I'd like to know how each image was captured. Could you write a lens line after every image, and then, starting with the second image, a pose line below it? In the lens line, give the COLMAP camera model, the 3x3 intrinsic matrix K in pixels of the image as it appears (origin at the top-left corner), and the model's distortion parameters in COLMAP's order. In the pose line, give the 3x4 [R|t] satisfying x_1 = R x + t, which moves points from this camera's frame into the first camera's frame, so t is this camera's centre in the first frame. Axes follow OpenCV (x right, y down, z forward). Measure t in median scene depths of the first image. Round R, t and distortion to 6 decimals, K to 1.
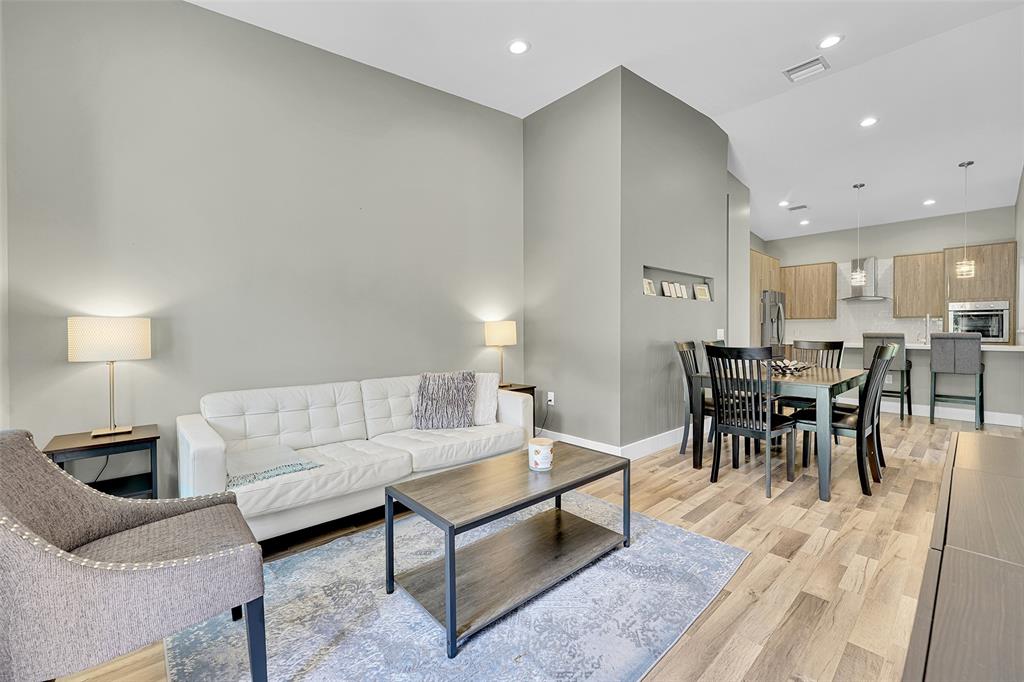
lens RADIAL K [[417.6, 0, 507.9], [0, 417.6, 336.5], [0, 0, 1]] dist [0.000205, 0.000094]
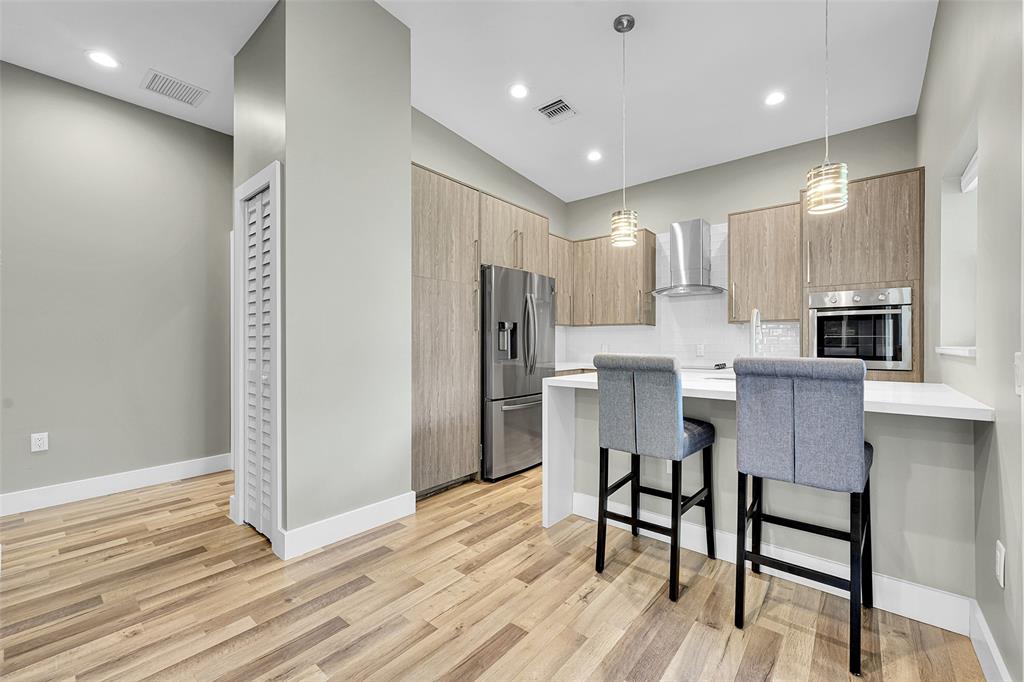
lens RADIAL K [[414.7, 0, 509.8], [0, 414.7, 344.8], [0, 0, 1]] dist [-0.000639, -0.000047]
pose [[0.989615, 0.001170, 0.143737, 0.646387], [-0.000471, 0.999988, -0.004898, -0.014241], [-0.143741, 0.004779, 0.989604, 0.572453]]
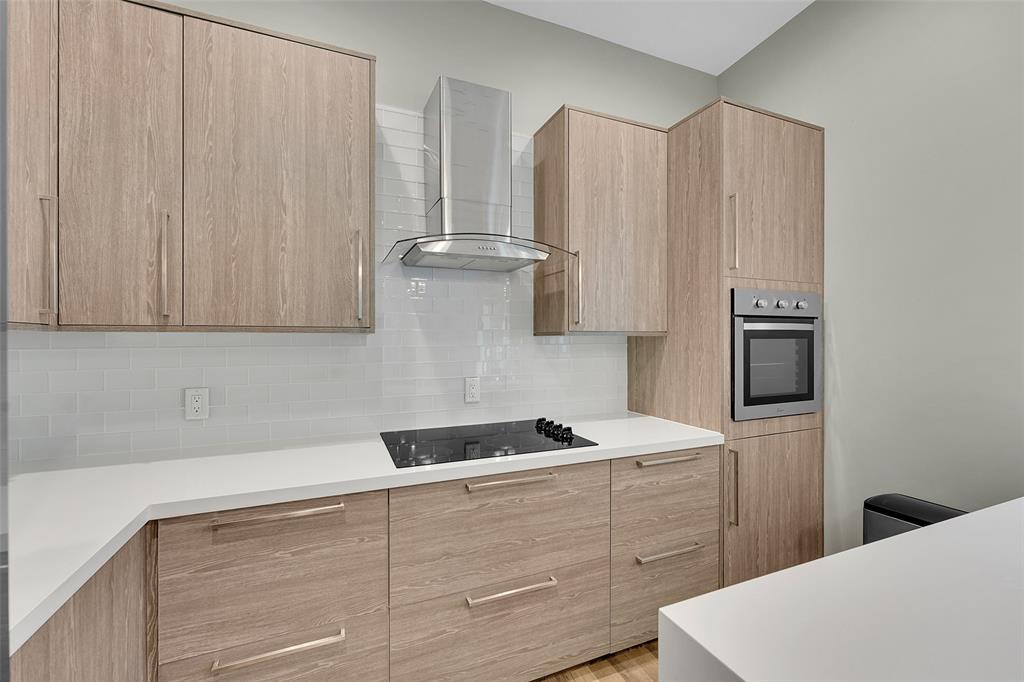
lens RADIAL K [[417.6, 0, 507.9], [0, 417.6, 336.5], [0, 0, 1]] dist [0.000205, 0.000094]
pose [[0.329516, 0.004668, 0.944138, 0.775407], [0.008468, 0.999933, -0.007900, -0.048928], [-0.944112, 0.010598, 0.329455, 1.114682]]
